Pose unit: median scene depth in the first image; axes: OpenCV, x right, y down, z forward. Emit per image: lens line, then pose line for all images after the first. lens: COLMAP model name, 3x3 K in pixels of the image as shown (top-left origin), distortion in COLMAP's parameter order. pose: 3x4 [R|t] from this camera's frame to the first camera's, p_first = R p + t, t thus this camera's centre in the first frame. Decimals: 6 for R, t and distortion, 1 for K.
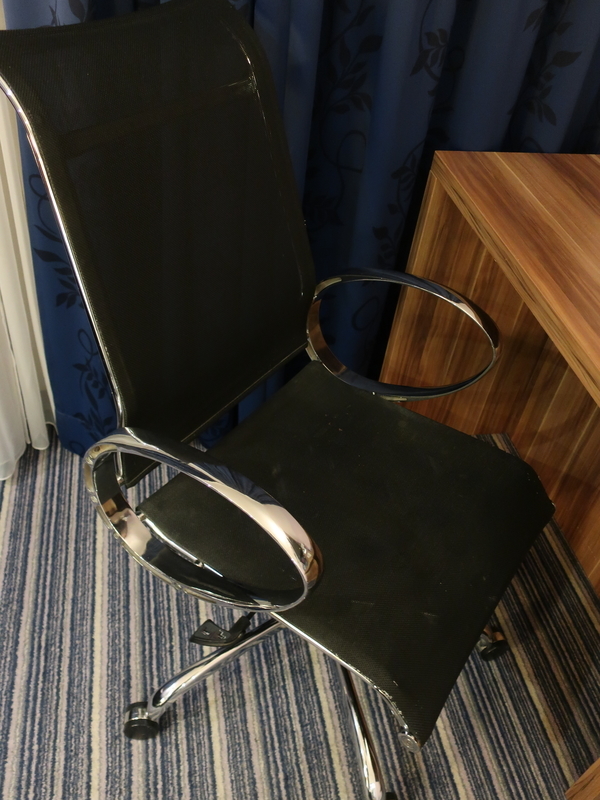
lens RADIAL K [[710.6, 0, 298.8], [0, 710.6, 397.8], [0, 0, 1]] dist [-0.001709, 0.004996]
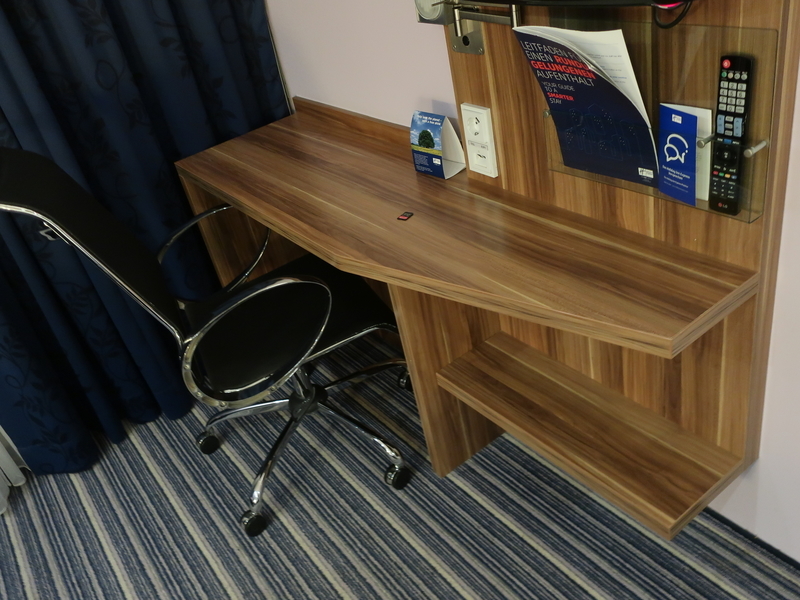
lens RADIAL K [[710.6, 0, 401.2], [0, 710.6, 298.4], [0, 0, 1]] dist [-0.001709, 0.004996]
pose [[0.857363, -0.467673, 0.214967, 0.141586], [0.498747, 0.858059, -0.122420, 0.351733], [-0.127201, 0.212173, 0.968918, -0.524548]]
